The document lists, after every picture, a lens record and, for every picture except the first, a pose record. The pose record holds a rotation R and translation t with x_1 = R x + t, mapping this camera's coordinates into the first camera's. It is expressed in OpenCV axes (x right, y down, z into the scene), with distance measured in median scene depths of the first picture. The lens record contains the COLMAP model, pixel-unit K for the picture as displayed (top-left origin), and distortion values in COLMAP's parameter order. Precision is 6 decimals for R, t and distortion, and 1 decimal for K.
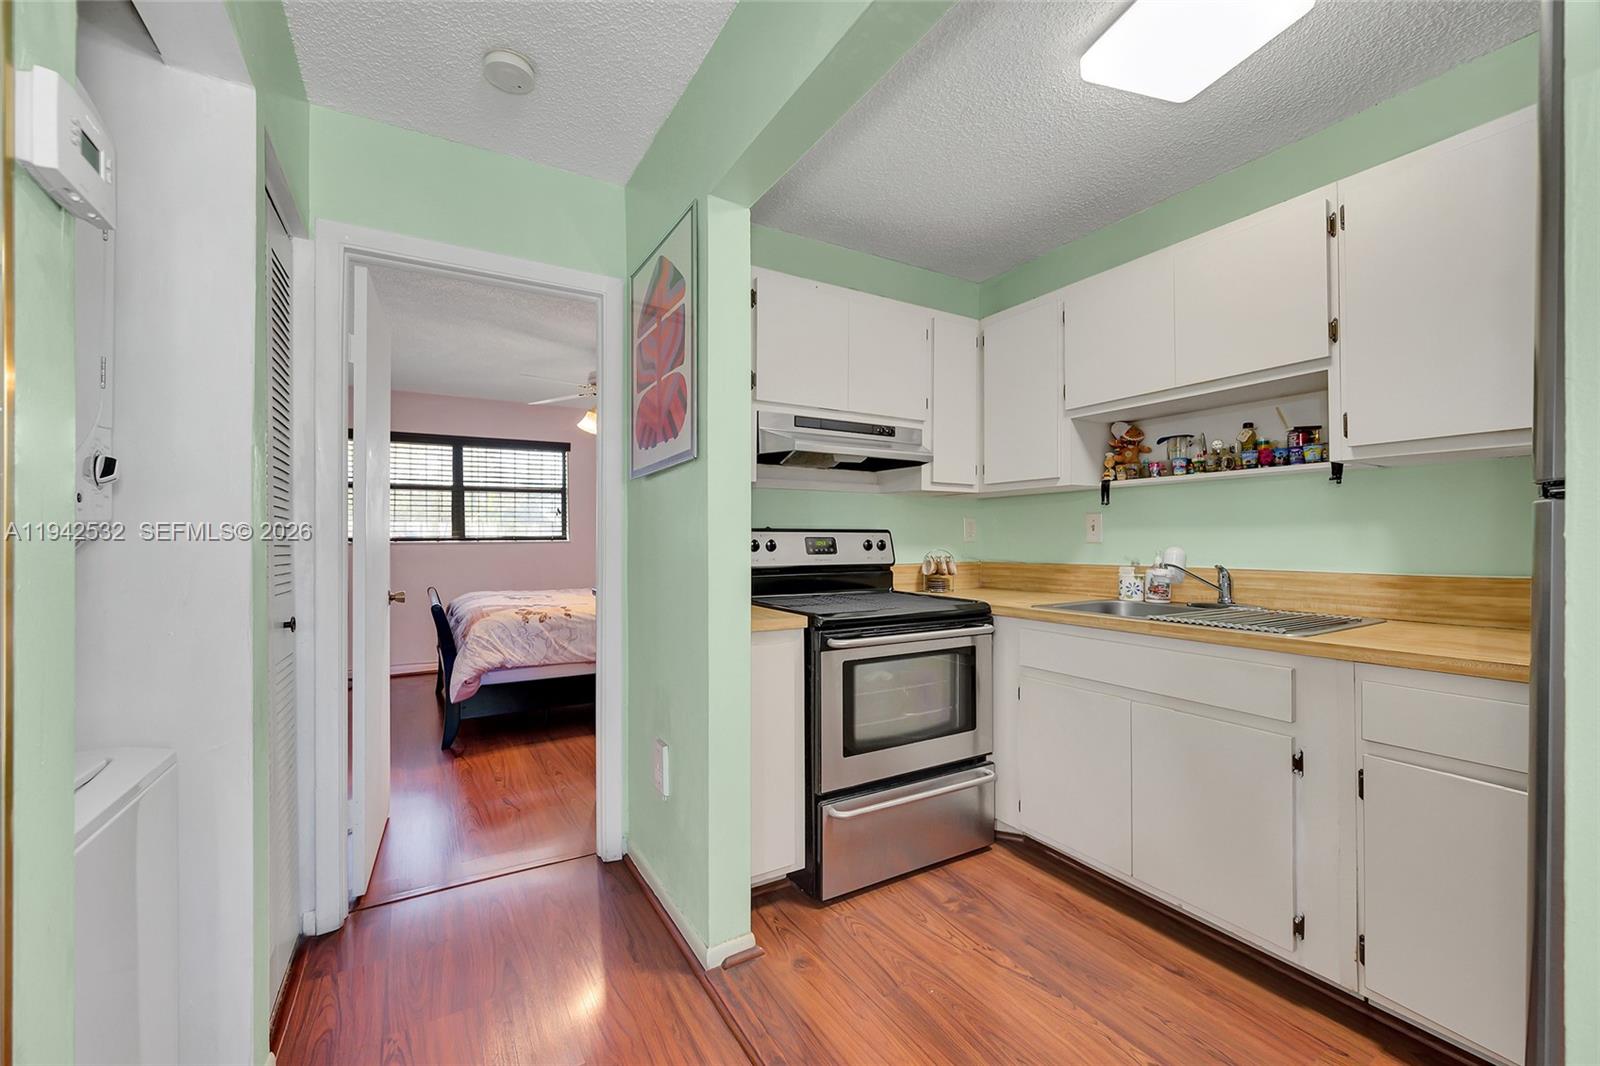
lens RADIAL K [[648.5, 0, 825.5], [0, 648.5, 536.1], [0, 0, 1]] dist [0.000449, -0.000033]
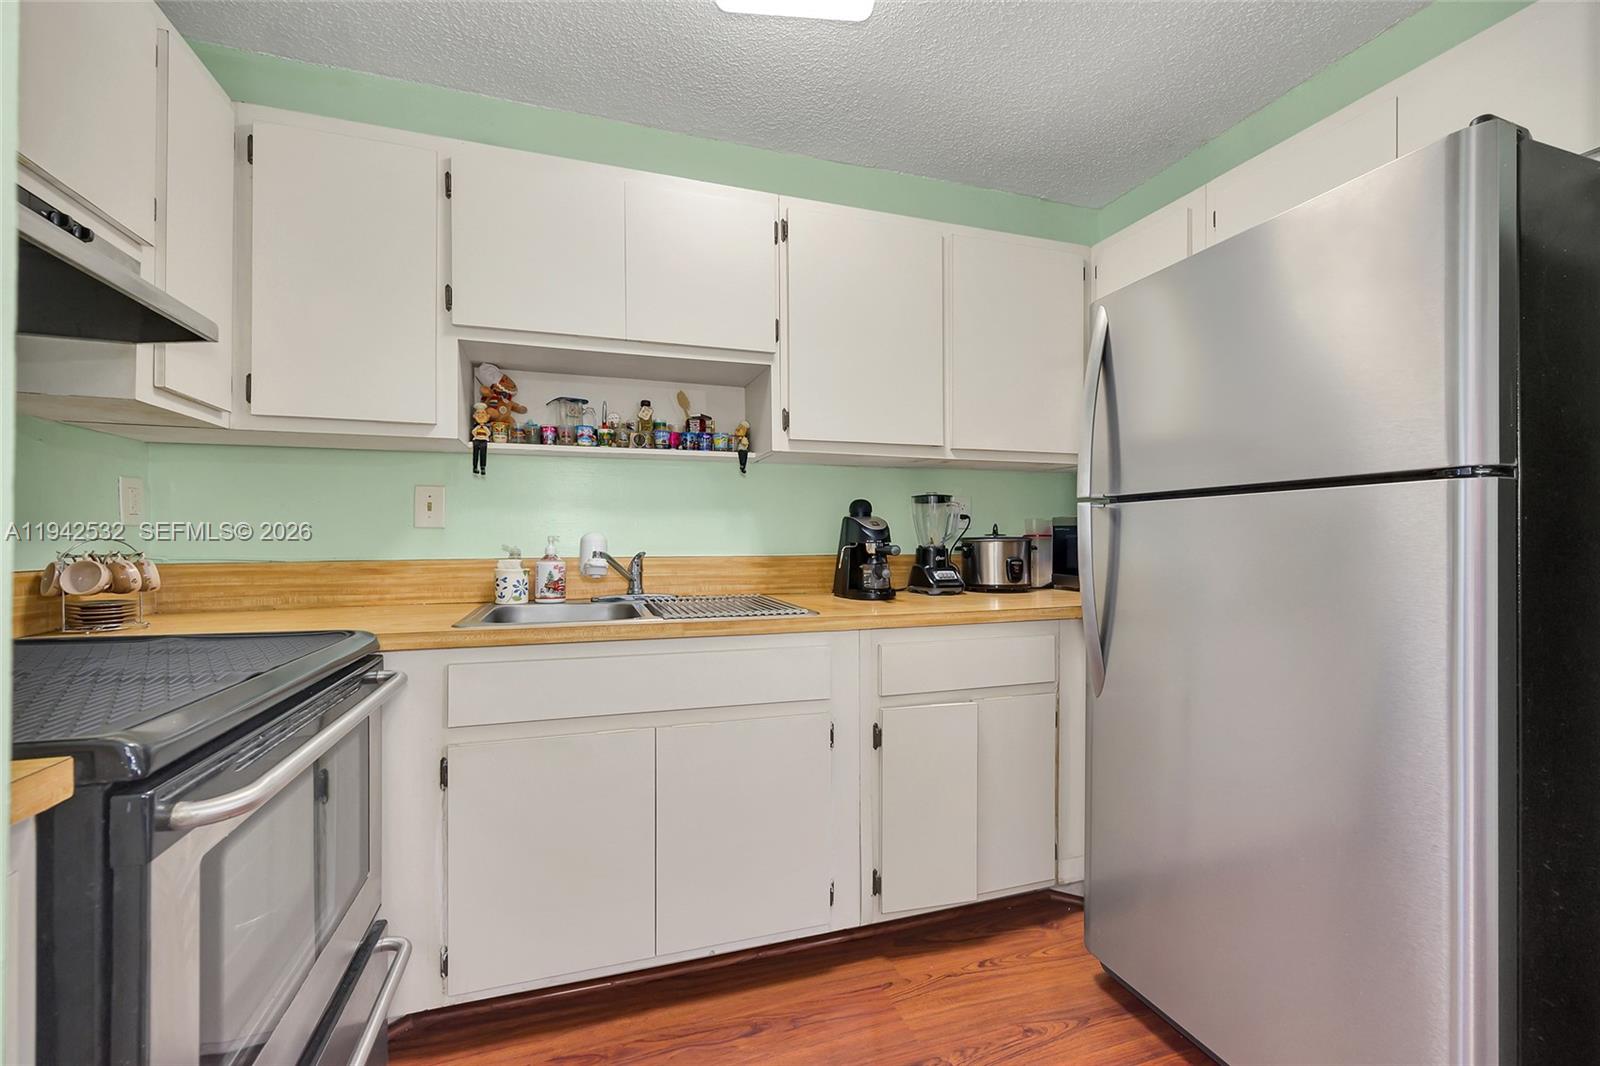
lens RADIAL K [[642.2, 0, 768.6], [0, 642.2, 537.2], [0, 0, 1]] dist [-0.000317, -0.000015]
pose [[0.251573, 0.006778, 0.967815, -0.191344], [-0.005371, 0.999970, -0.005607, 0.026153], [-0.967823, -0.003787, 0.251602, 0.558822]]
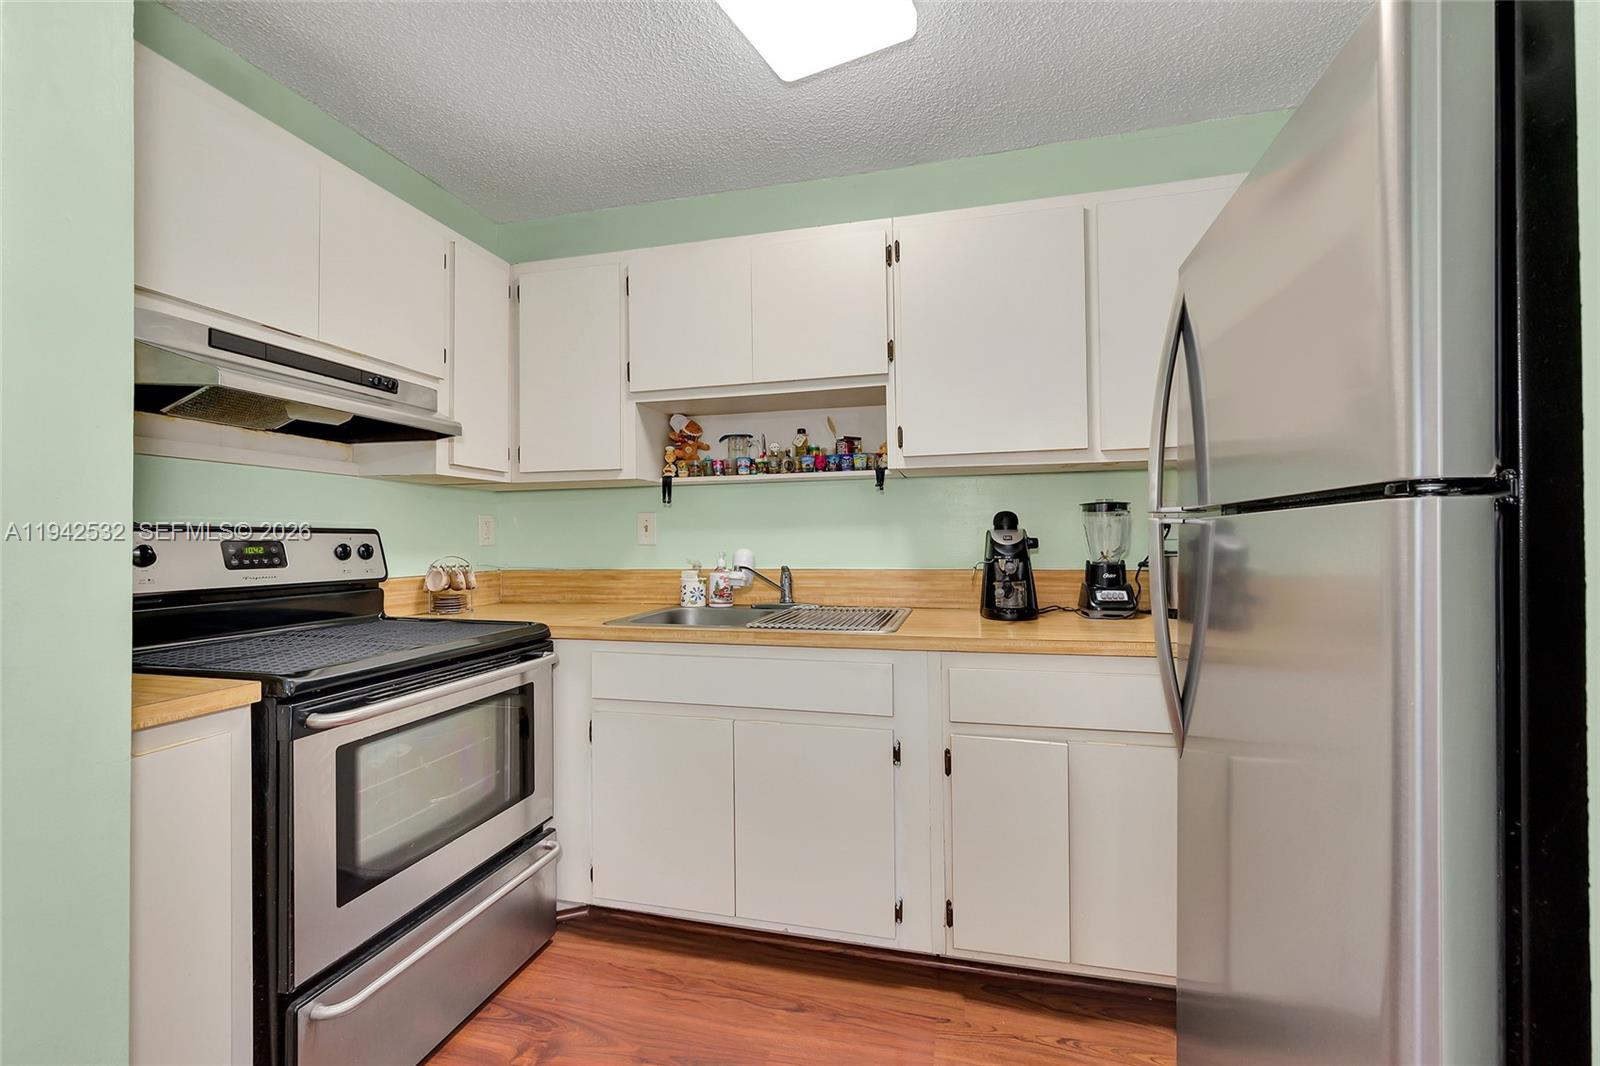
lens RADIAL K [[648.0, 0, 800.0], [0, 648.0, 533.0], [0, 0, 1]] dist [-0.001192, -0.000168]
pose [[0.719369, 0.003061, 0.694621, -0.071041], [0.003590, 0.999961, -0.008124, 0.001892], [-0.694619, 0.008338, 0.719330, 0.237387]]
